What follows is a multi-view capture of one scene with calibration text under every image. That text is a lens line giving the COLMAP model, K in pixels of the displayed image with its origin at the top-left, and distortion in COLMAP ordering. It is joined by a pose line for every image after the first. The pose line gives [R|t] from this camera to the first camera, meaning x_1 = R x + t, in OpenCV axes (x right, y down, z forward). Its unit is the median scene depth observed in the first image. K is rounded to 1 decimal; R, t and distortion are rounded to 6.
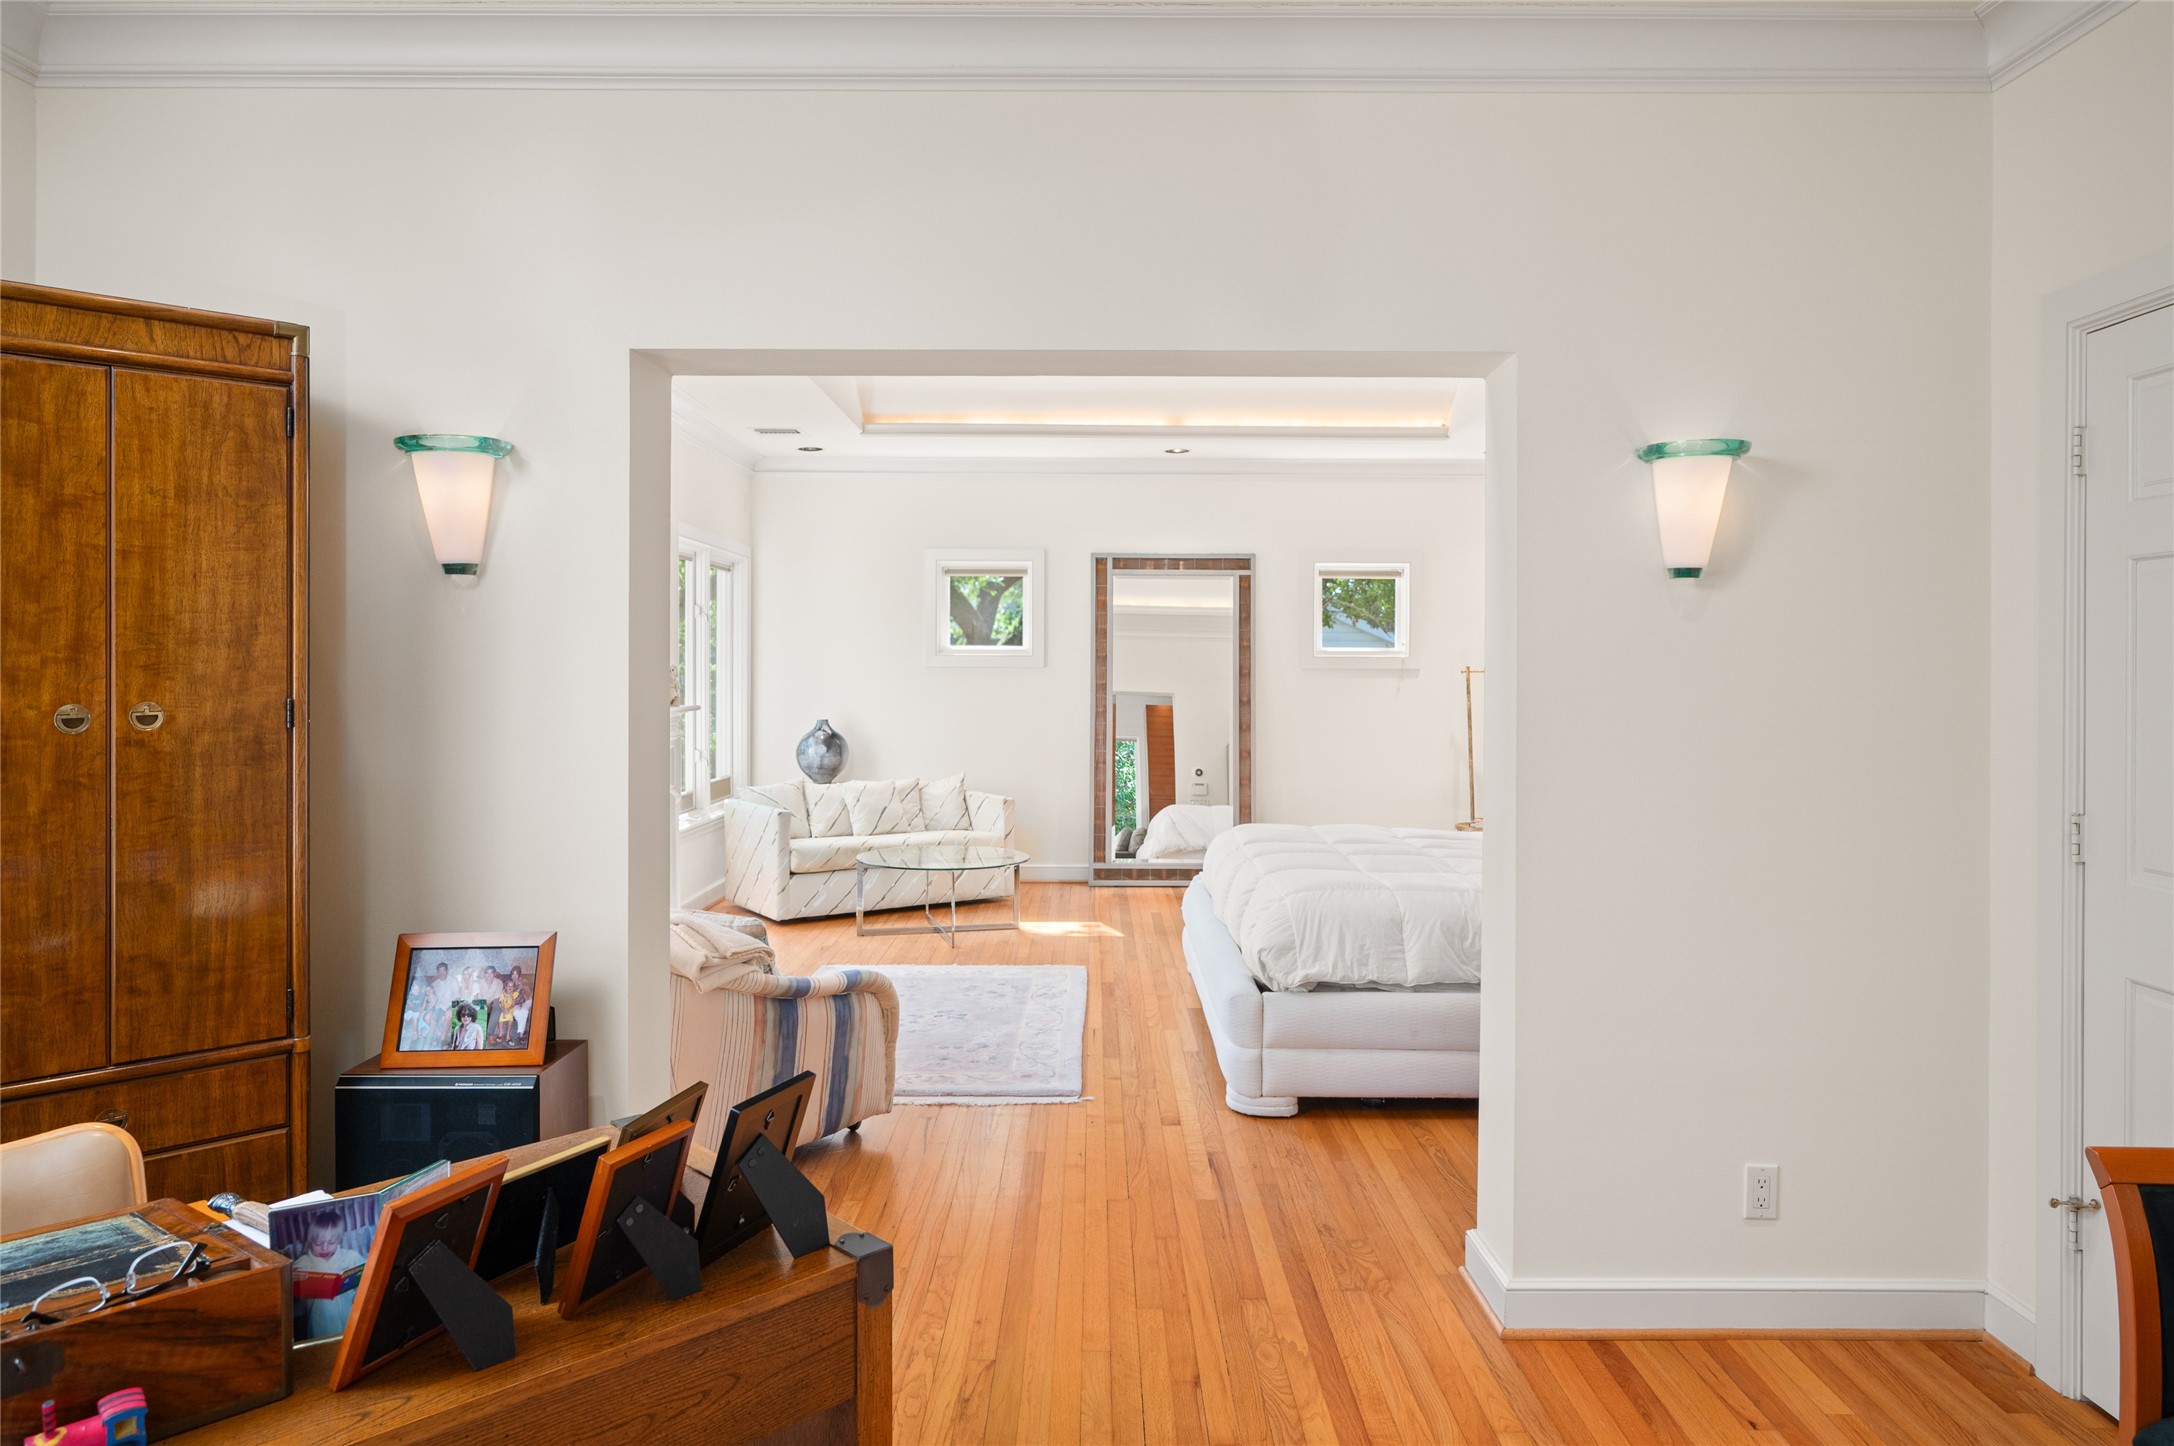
lens RADIAL K [[1312.5, 0, 1089.5], [0, 1312.5, 718.3], [0, 0, 1]] dist [-0.001125, 0.000035]
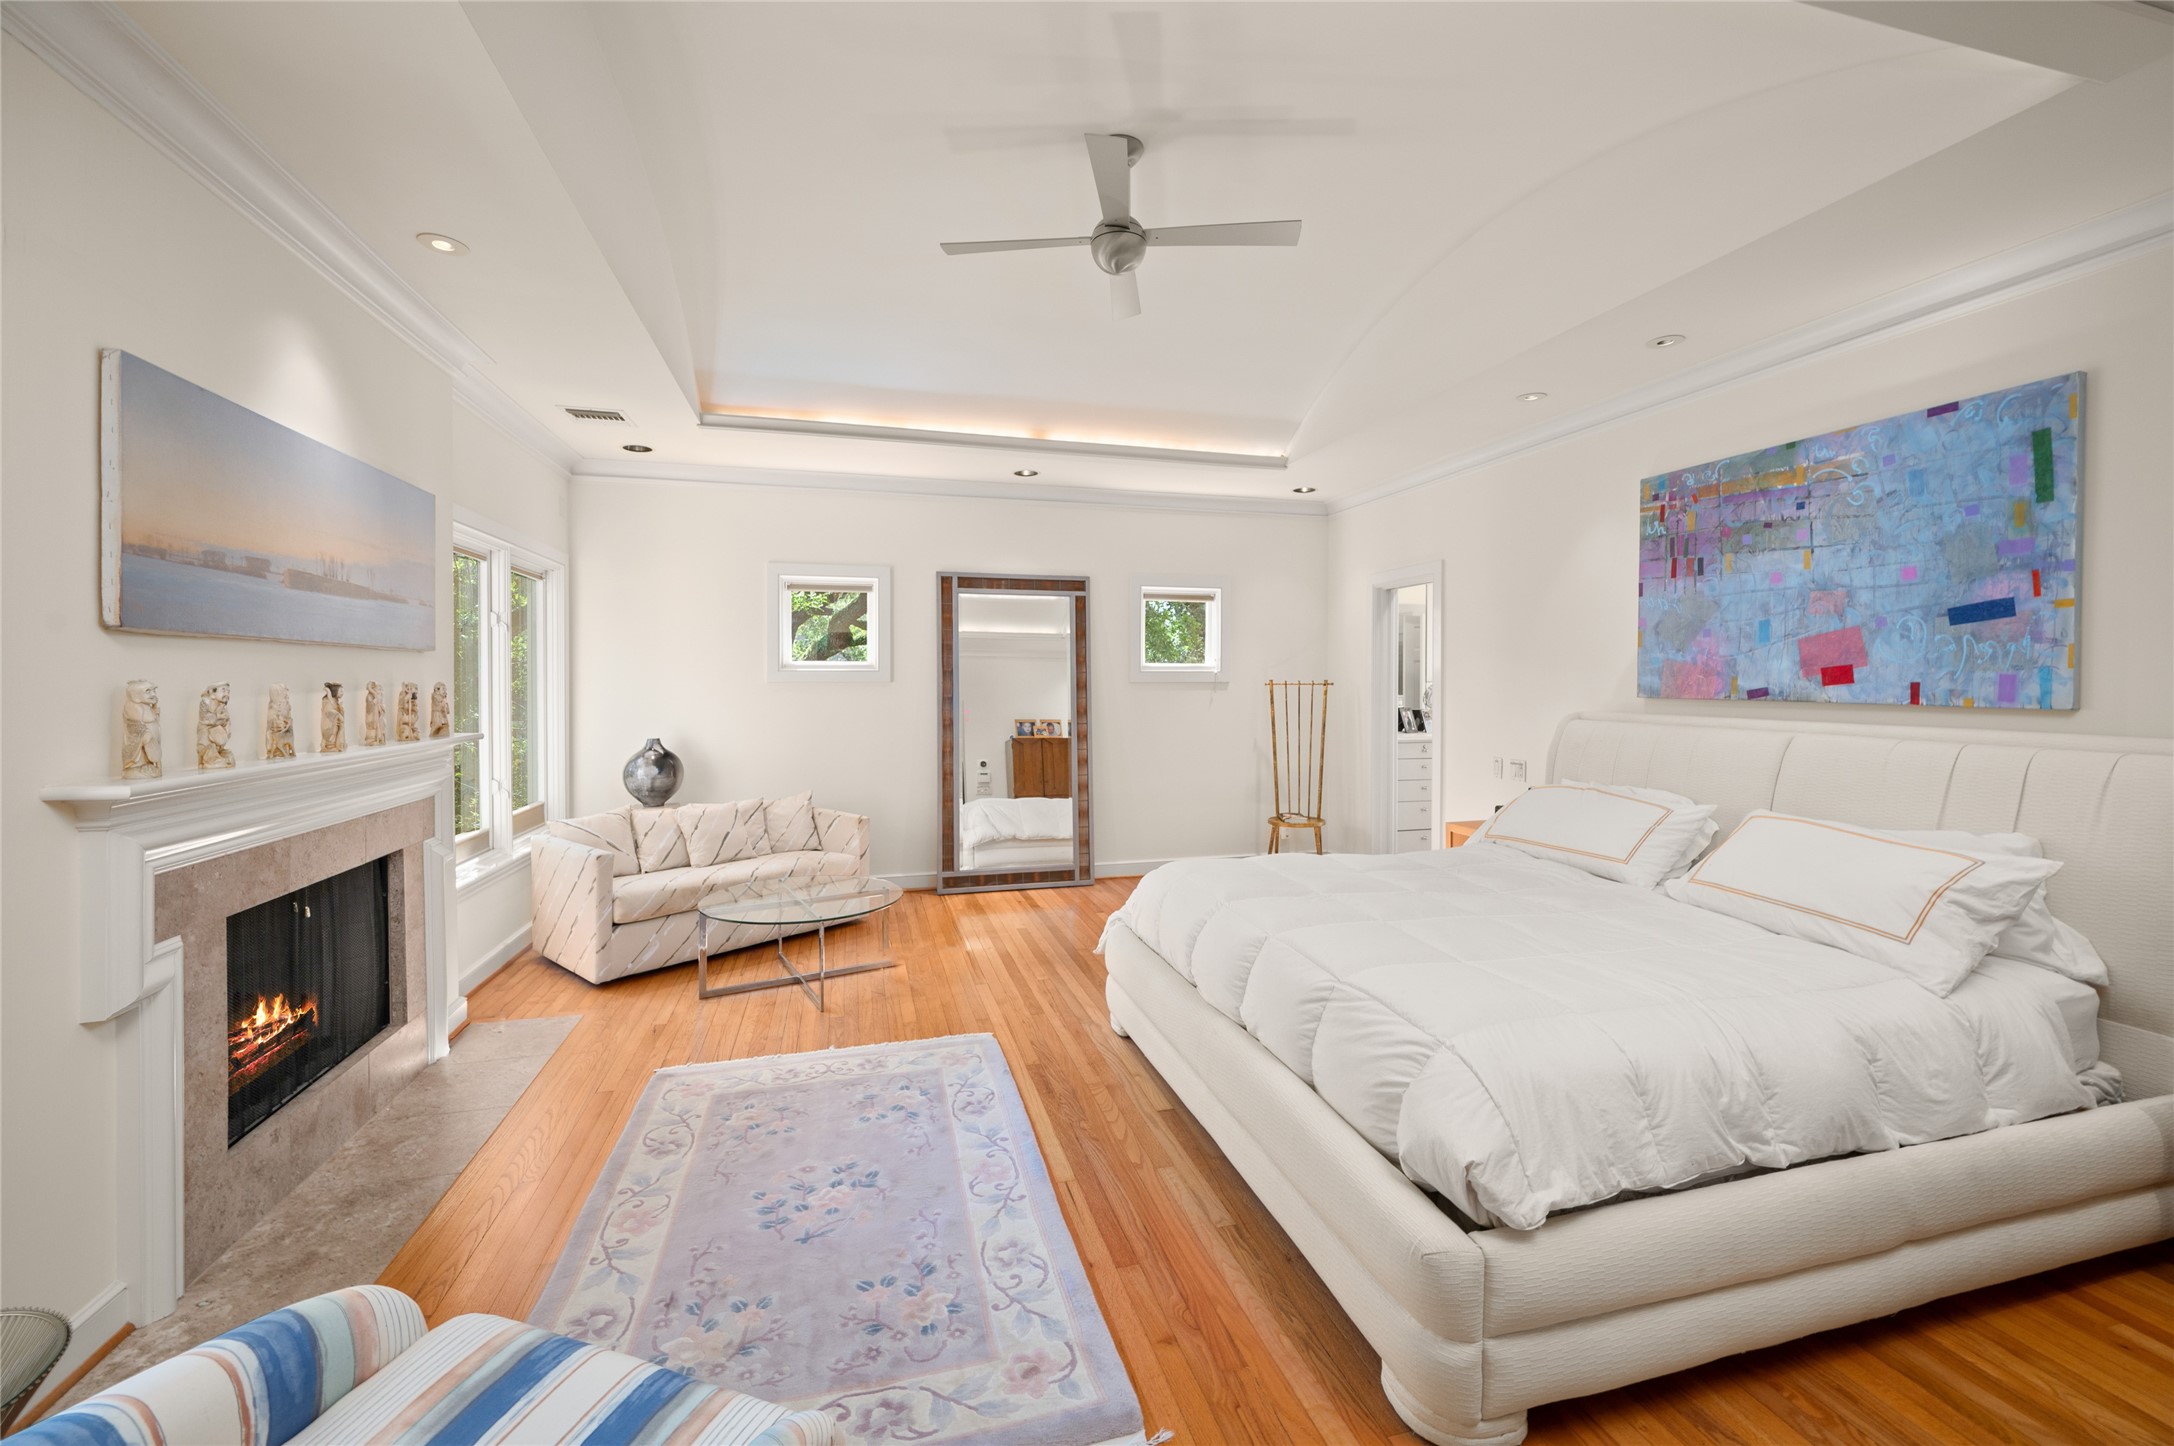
lens RADIAL K [[870.2, 0, 1084.8], [0, 870.2, 699.3], [0, 0, 1]] dist [0.003135, -0.000047]
pose [[0.966547, -0.009178, 0.256327, -0.066137], [0.013378, 0.999803, -0.014647, -0.014238], [-0.256142, 0.017586, 0.966479, 0.325736]]
